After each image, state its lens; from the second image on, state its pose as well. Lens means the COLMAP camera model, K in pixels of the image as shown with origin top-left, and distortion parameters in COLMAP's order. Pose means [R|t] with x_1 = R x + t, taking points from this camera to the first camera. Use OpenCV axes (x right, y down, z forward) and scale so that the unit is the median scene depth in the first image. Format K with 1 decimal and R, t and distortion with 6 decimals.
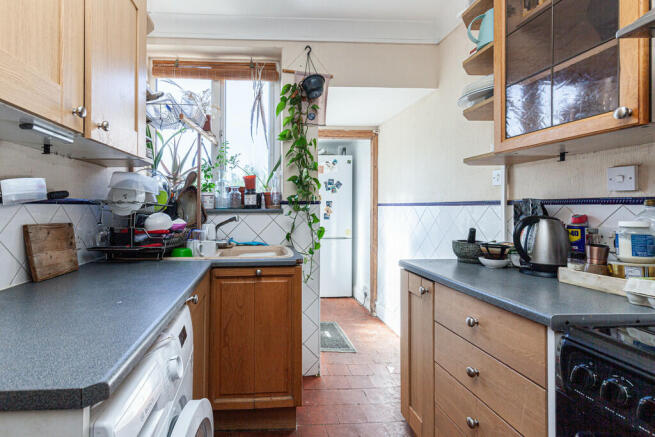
lens RADIAL K [[286.3, 0, 327.2], [0, 286.3, 191.3], [0, 0, 1]] dist [0.000758, 0.000051]
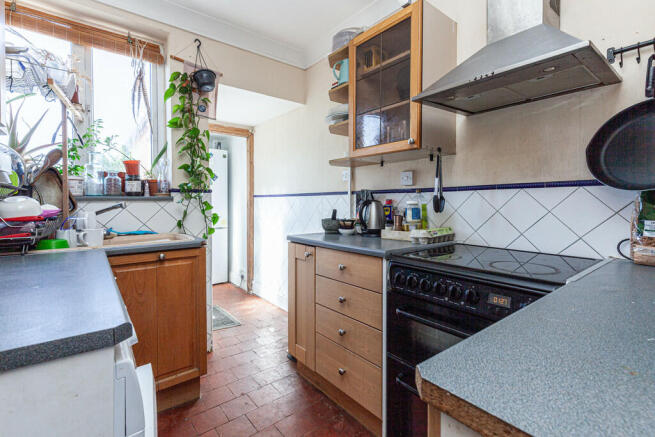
lens RADIAL K [[305.2, 0, 328.0], [0, 305.2, 203.7], [0, 0, 1]] dist [-0.000631, -0.000322]
pose [[0.811200, 0.000731, 0.584768, -0.345684], [-0.010147, 0.999866, 0.012826, 0.068814], [-0.584680, -0.016338, 0.811099, -0.182195]]
